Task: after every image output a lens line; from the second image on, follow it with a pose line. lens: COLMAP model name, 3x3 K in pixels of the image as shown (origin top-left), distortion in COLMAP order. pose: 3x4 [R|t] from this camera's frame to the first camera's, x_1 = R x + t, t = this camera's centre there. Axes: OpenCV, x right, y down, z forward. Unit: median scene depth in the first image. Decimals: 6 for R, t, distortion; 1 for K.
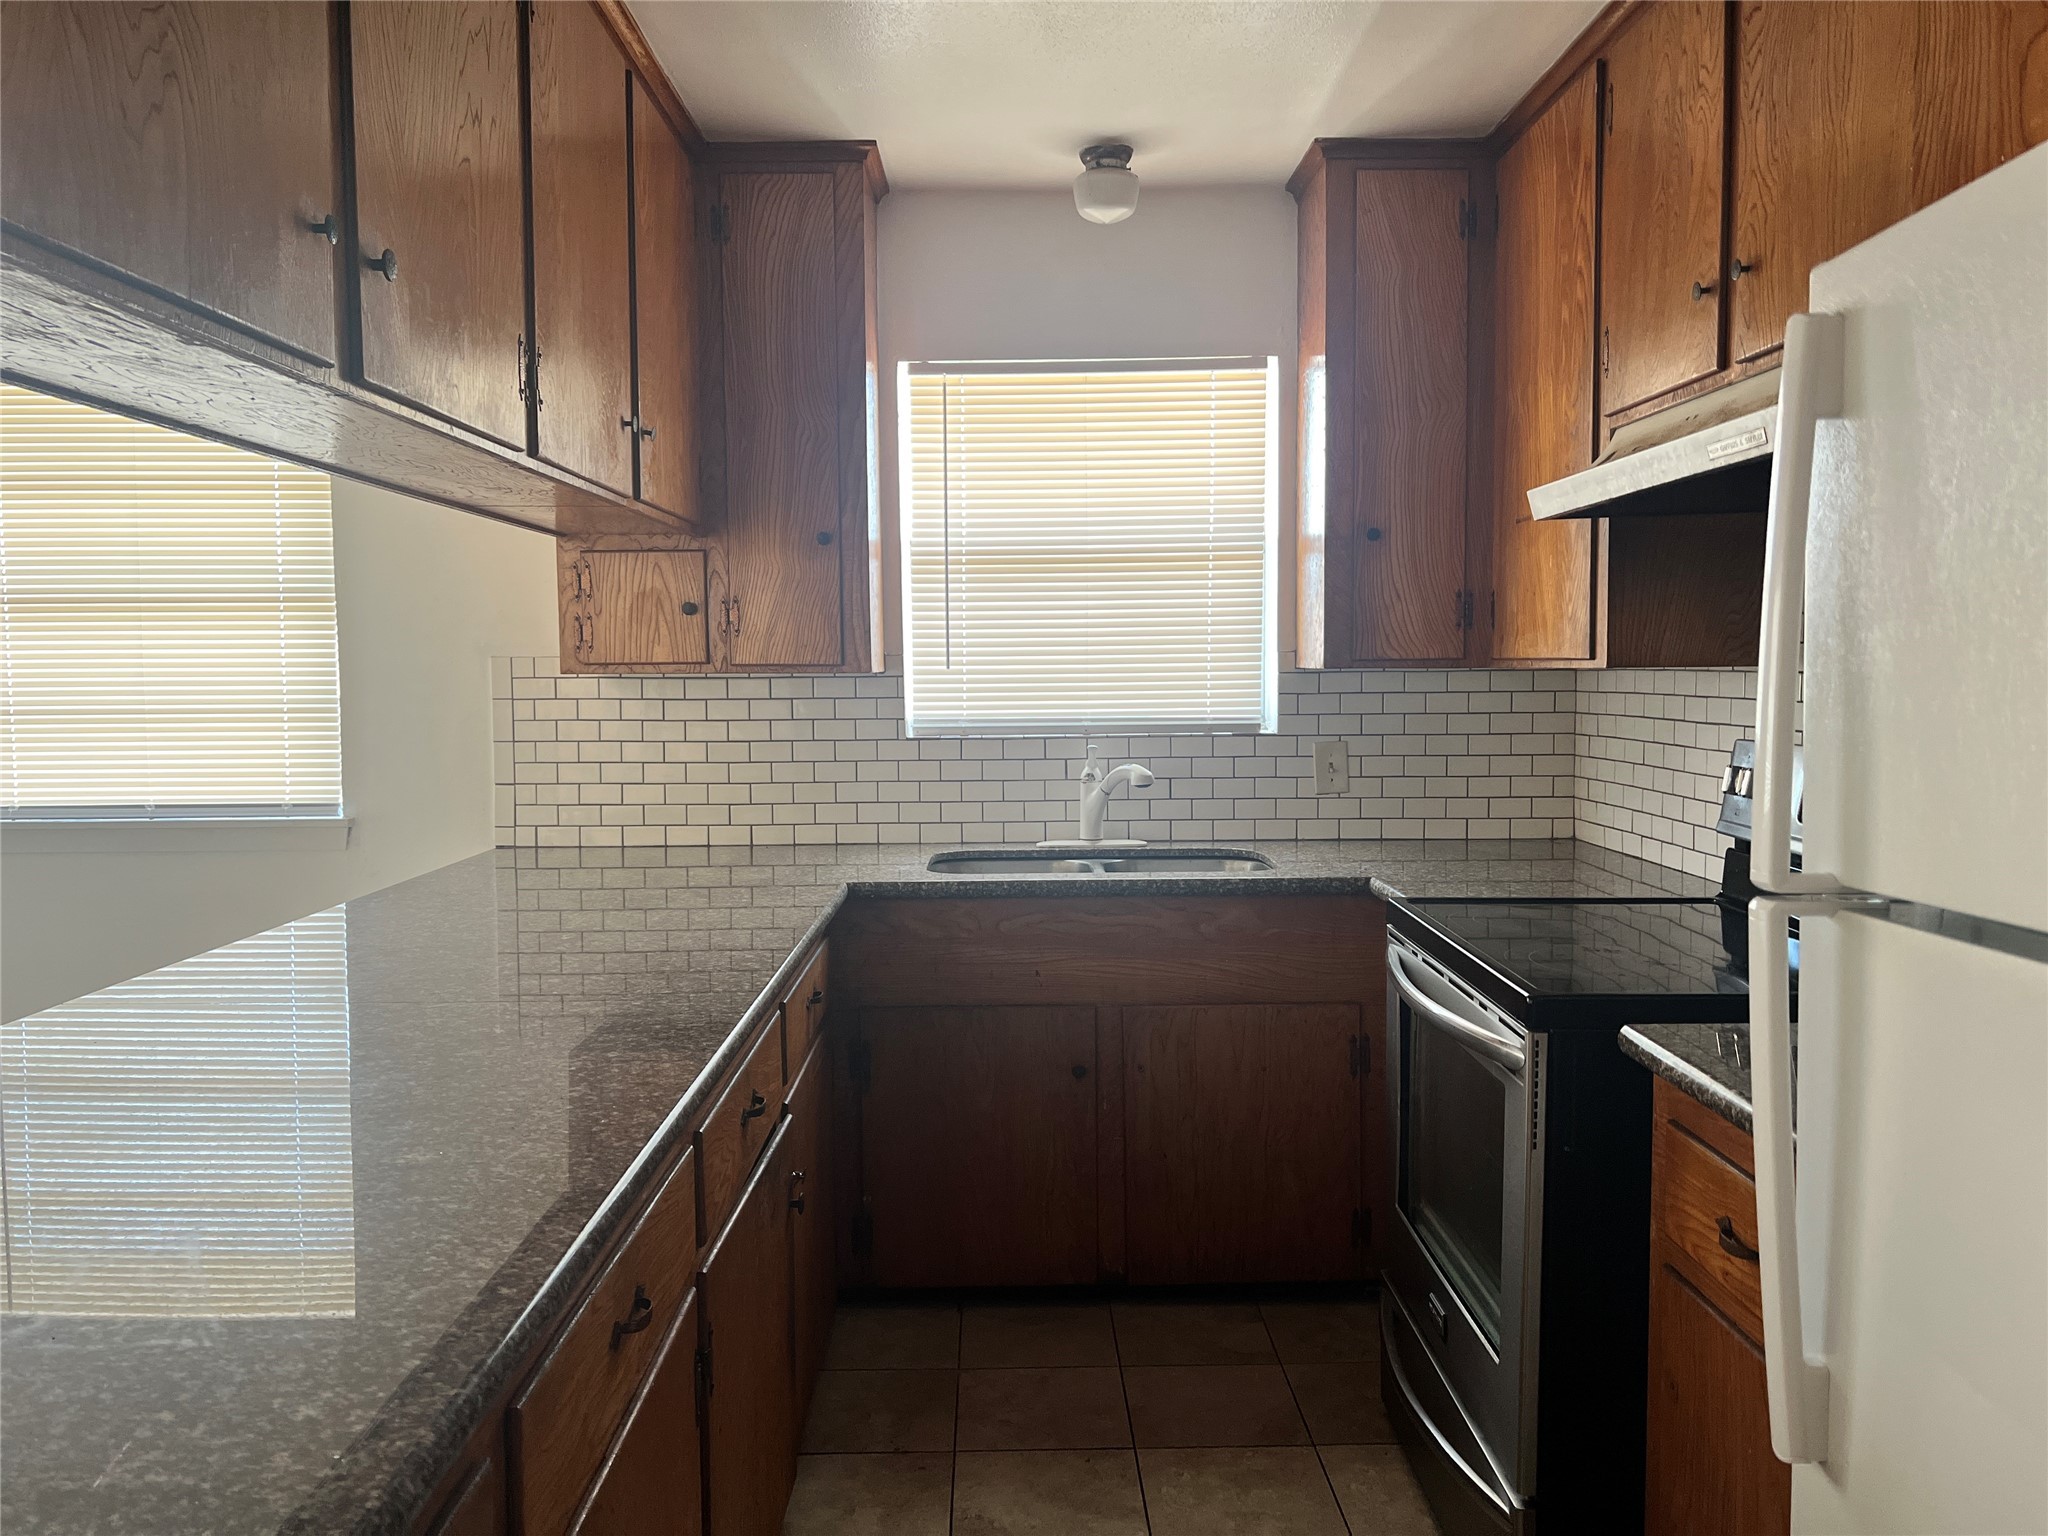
lens RADIAL K [[1550.4, 0, 1023.1], [0, 1550.4, 764.7], [0, 0, 1]] dist [0.037884, -0.012289]
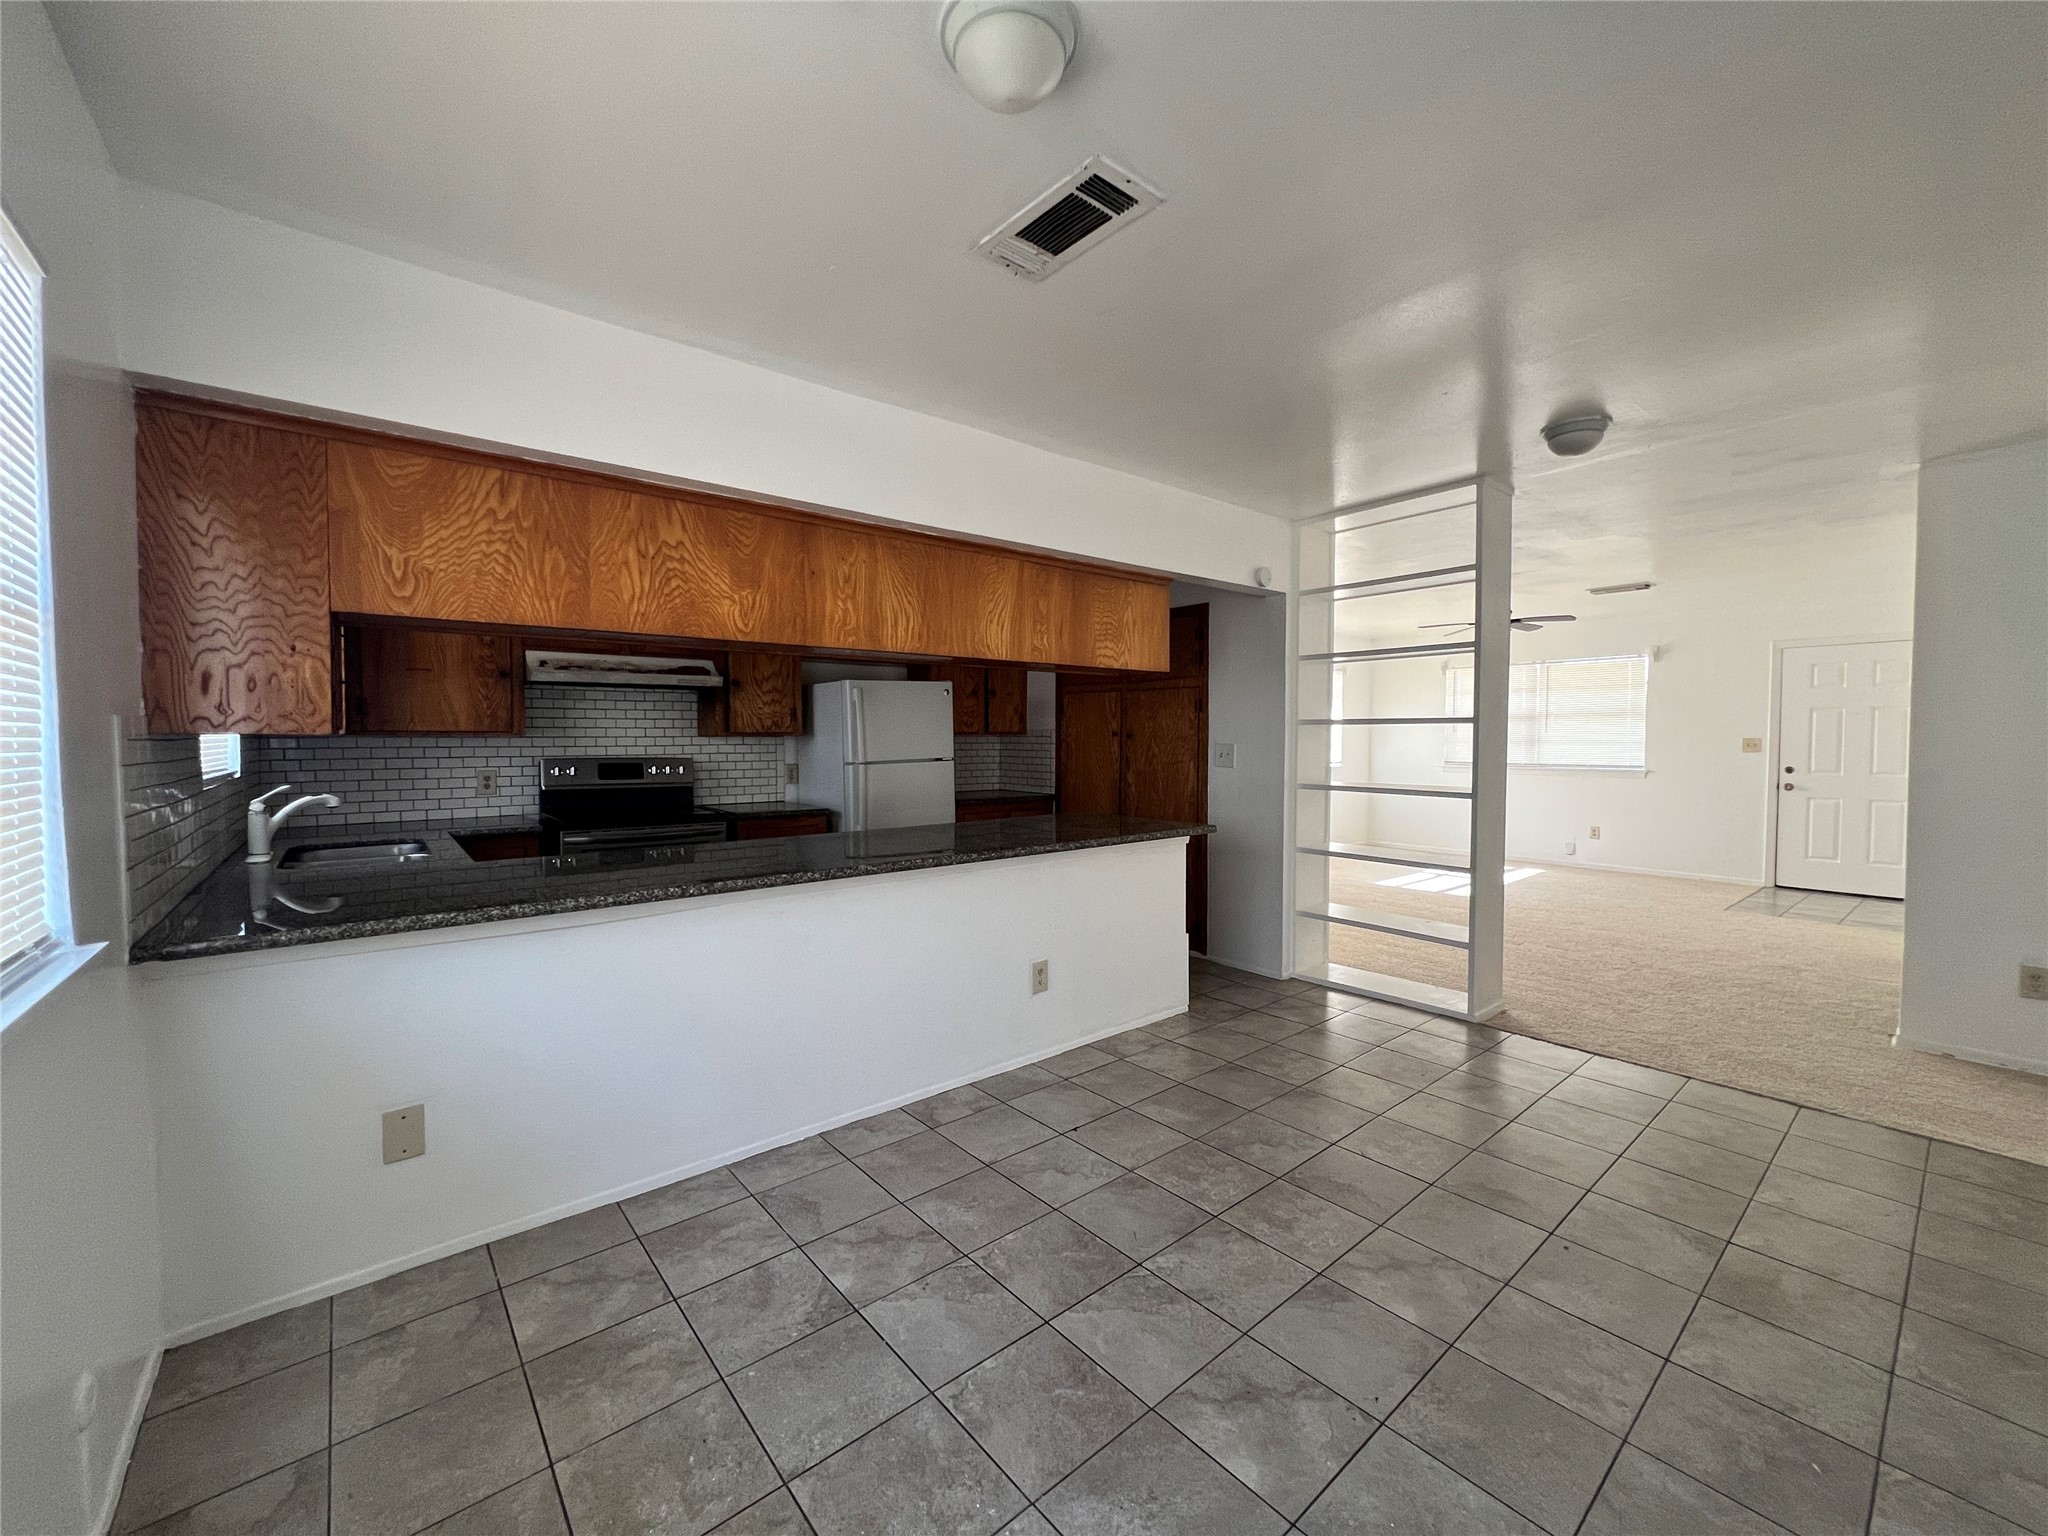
lens RADIAL K [[826.7, 0, 1024.9], [0, 826.7, 761.3], [0, 0, 1]] dist [0.000509, 0.000082]
pose [[-0.641310, -0.014921, 0.767137, -0.975507], [0.054323, 0.996419, 0.064793, -0.046840], [-0.765356, 0.083226, -0.638203, 0.924001]]
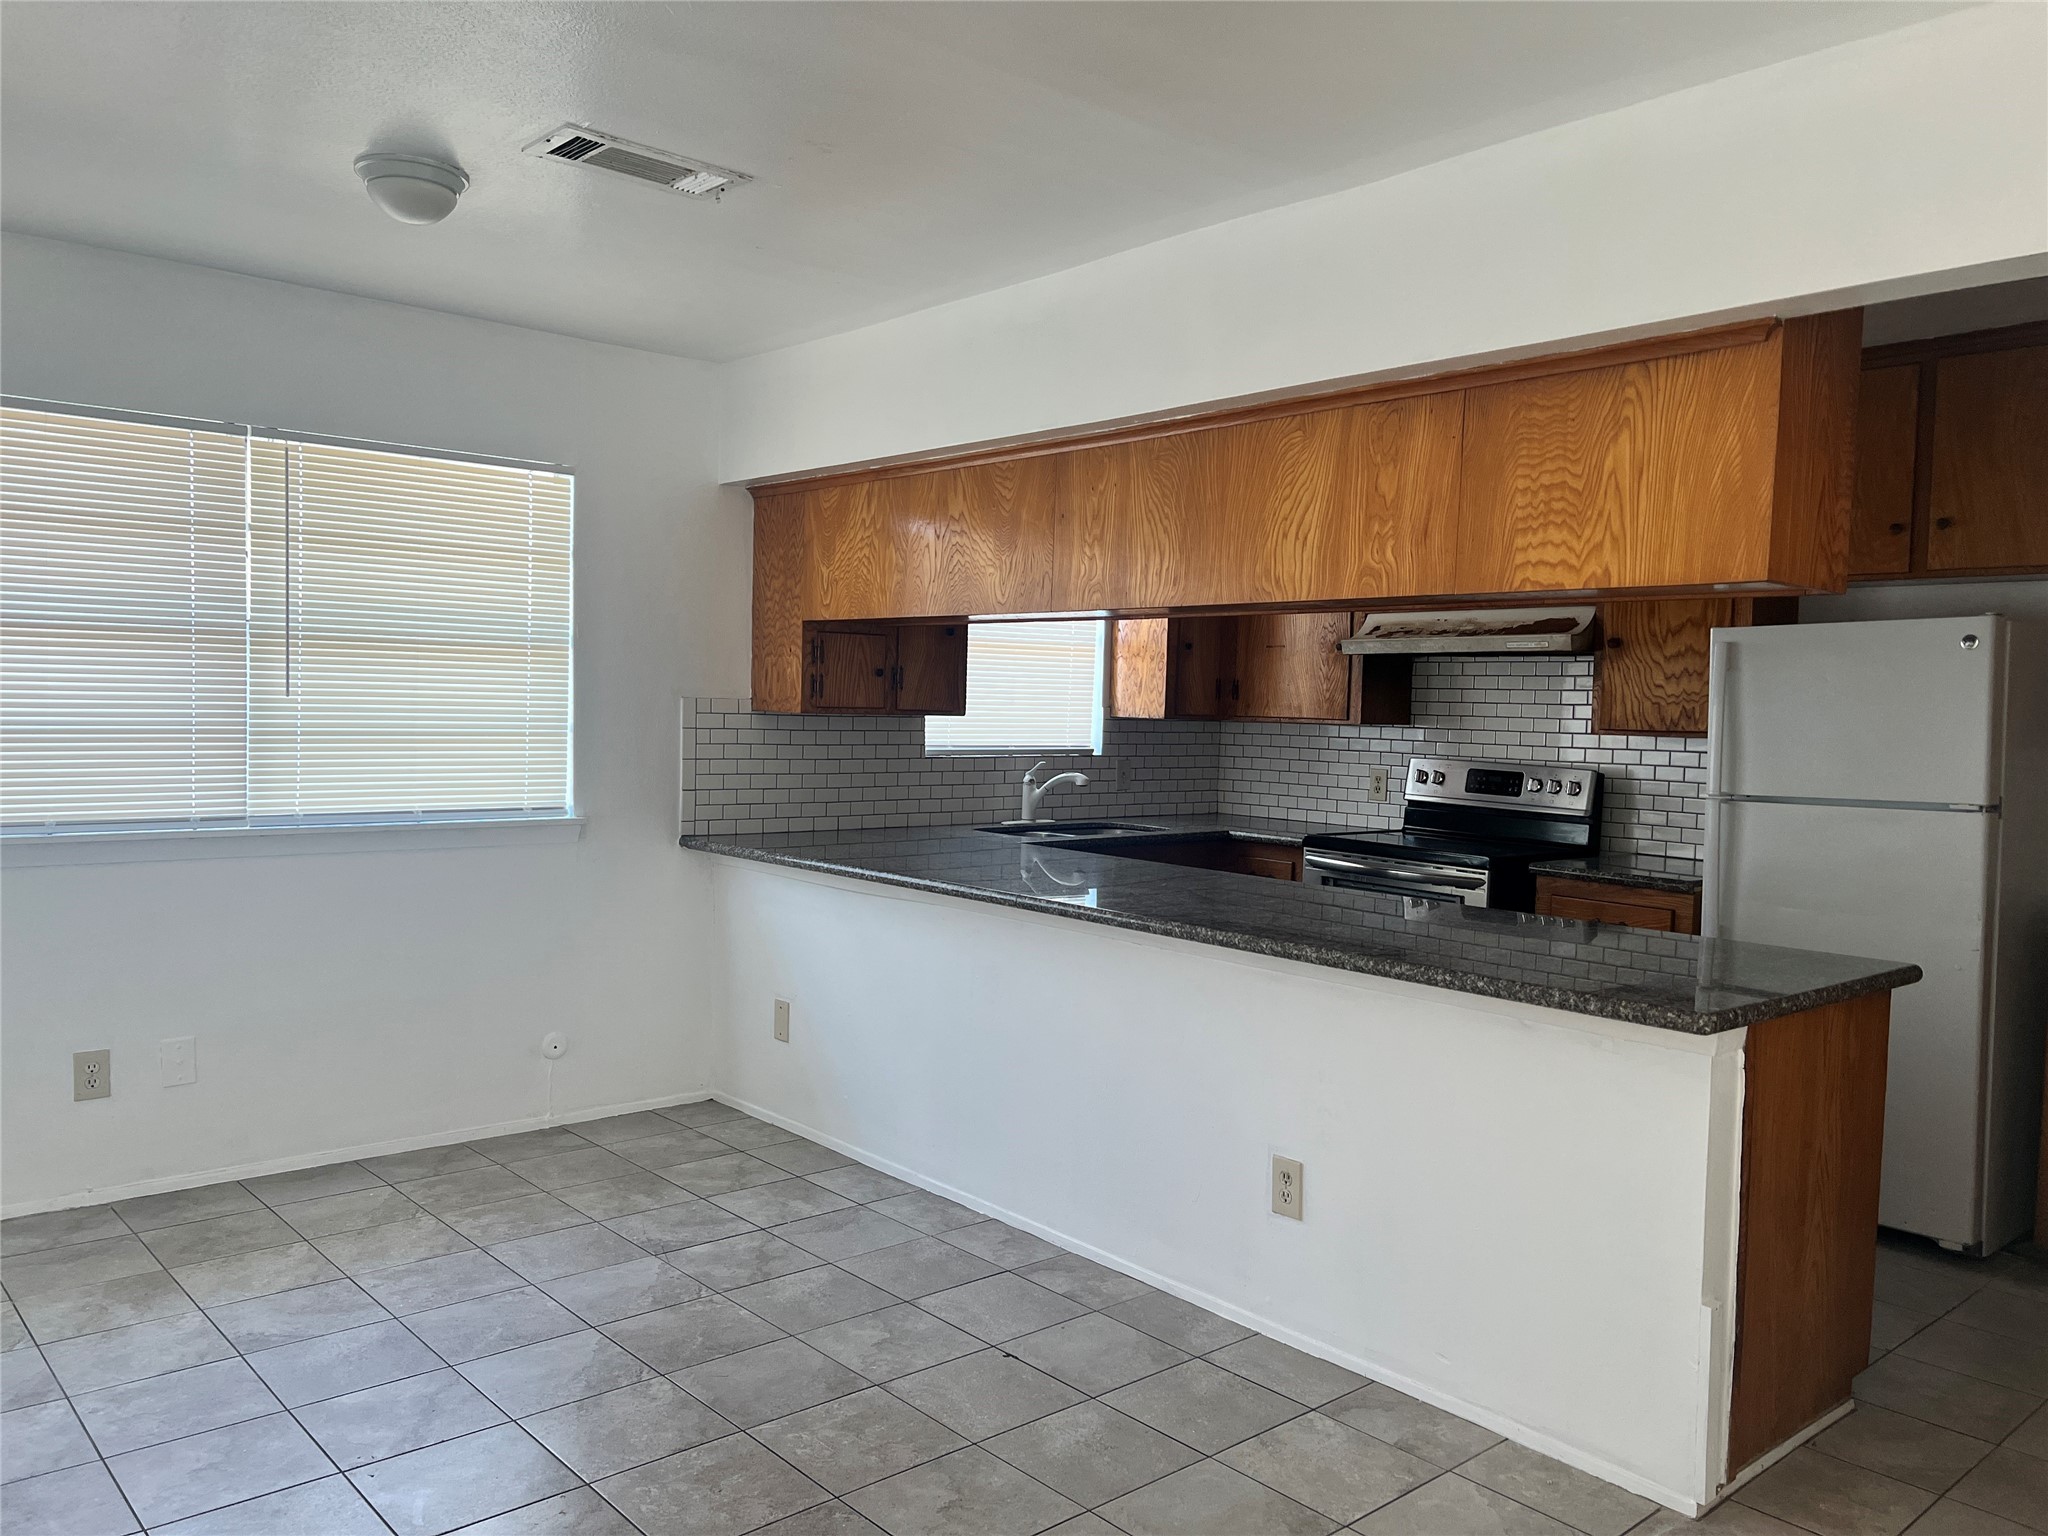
lens RADIAL K [[1550.4, 0, 1019.6], [0, 1550.4, 778.7], [0, 0, 1]] dist [0.037884, -0.012289]
pose [[0.756227, -0.006723, 0.654274, -1.011239], [0.009545, 0.999954, -0.000757, 0.006219], [-0.654239, 0.006818, 0.756257, -0.222893]]
